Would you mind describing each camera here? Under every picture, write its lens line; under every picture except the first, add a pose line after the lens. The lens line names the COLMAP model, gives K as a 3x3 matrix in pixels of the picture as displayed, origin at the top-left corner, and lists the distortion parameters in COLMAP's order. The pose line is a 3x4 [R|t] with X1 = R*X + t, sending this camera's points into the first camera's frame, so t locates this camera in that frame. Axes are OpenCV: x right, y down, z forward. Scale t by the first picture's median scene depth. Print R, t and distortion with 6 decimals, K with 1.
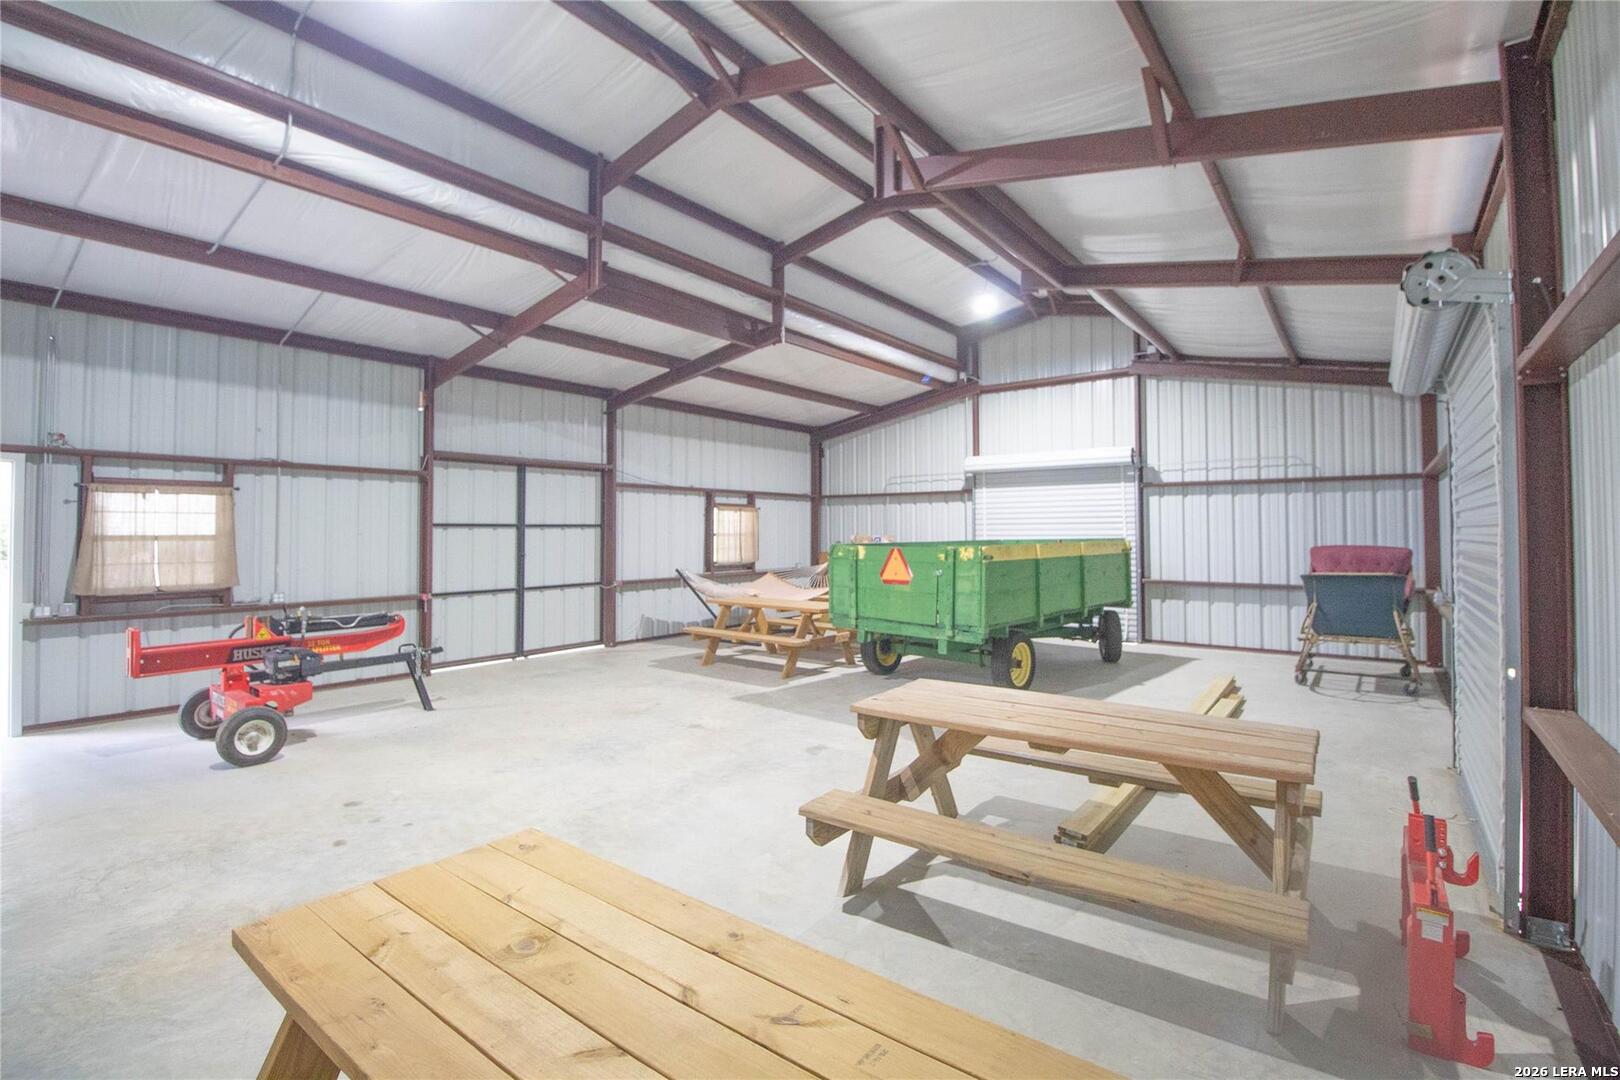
lens RADIAL K [[746.7, 0, 817.9], [0, 746.7, 514.1], [0, 0, 1]] dist [0.001000, -0.013430]
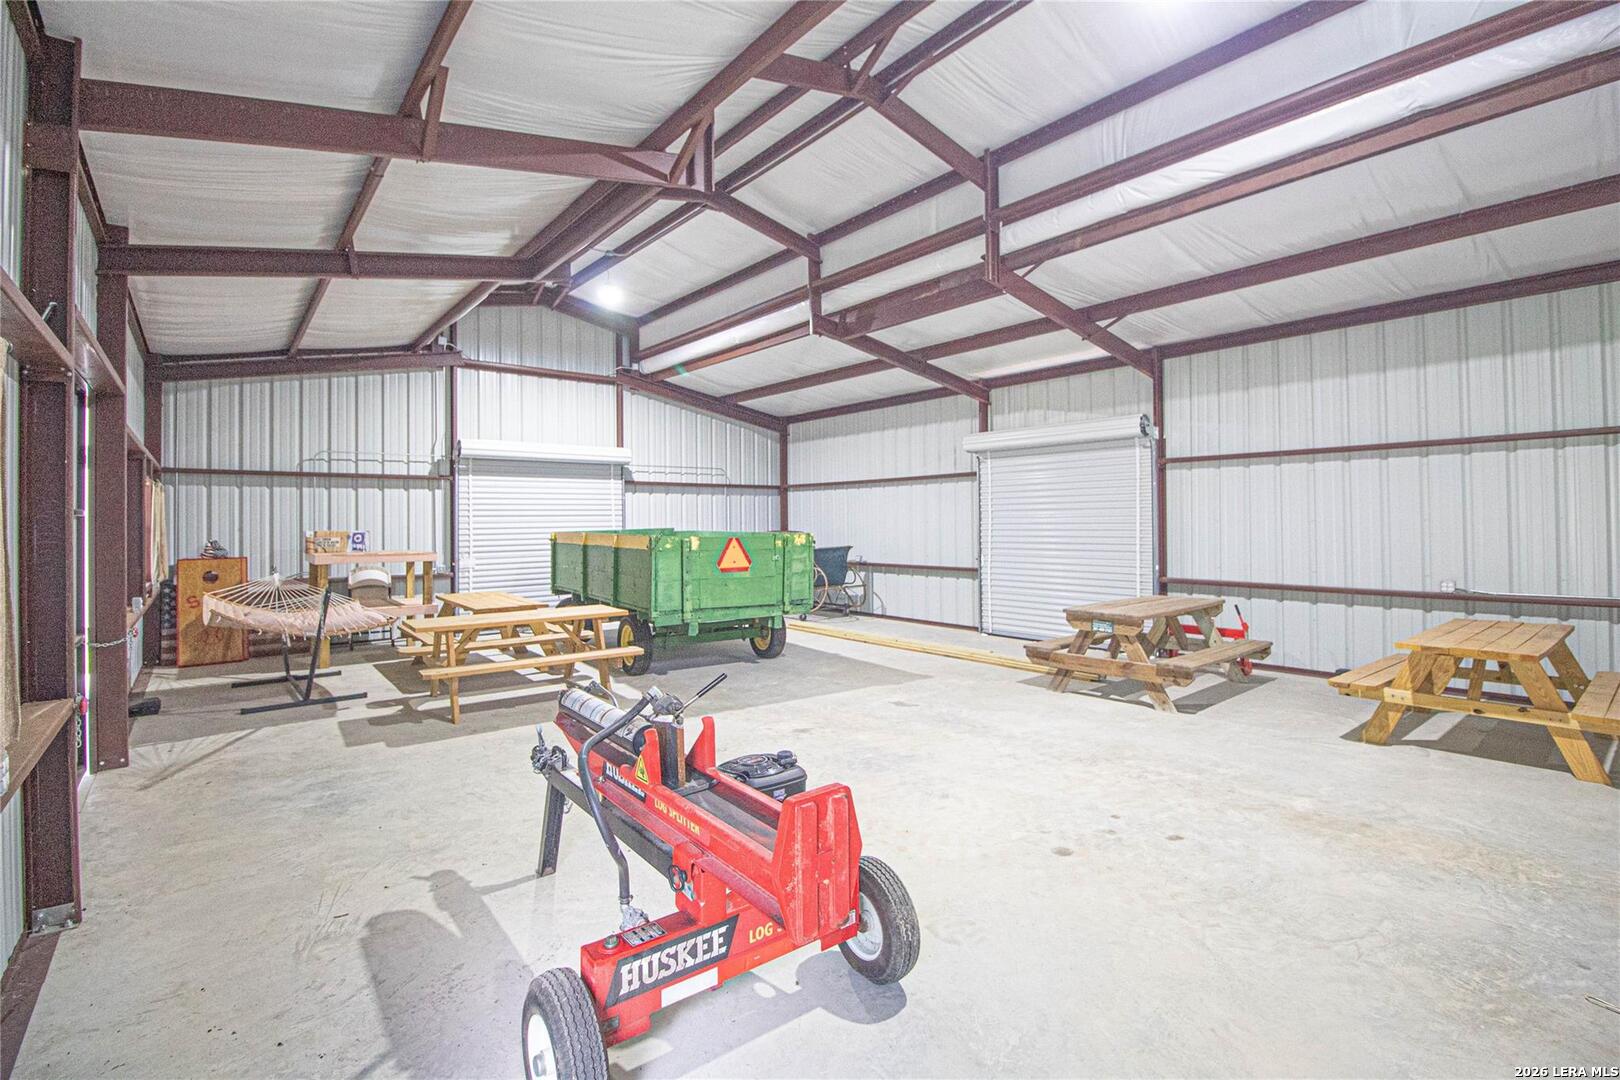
lens RADIAL K [[746.7, 0, 817.9], [0, 746.7, 514.1], [0, 0, 1]] dist [0.001000, -0.013430]
pose [[0.234072, 0.009361, 0.972174, -0.980379], [-0.014296, 0.999879, -0.006185, 0.019656], [-0.972114, -0.012451, 0.234178, 0.709650]]
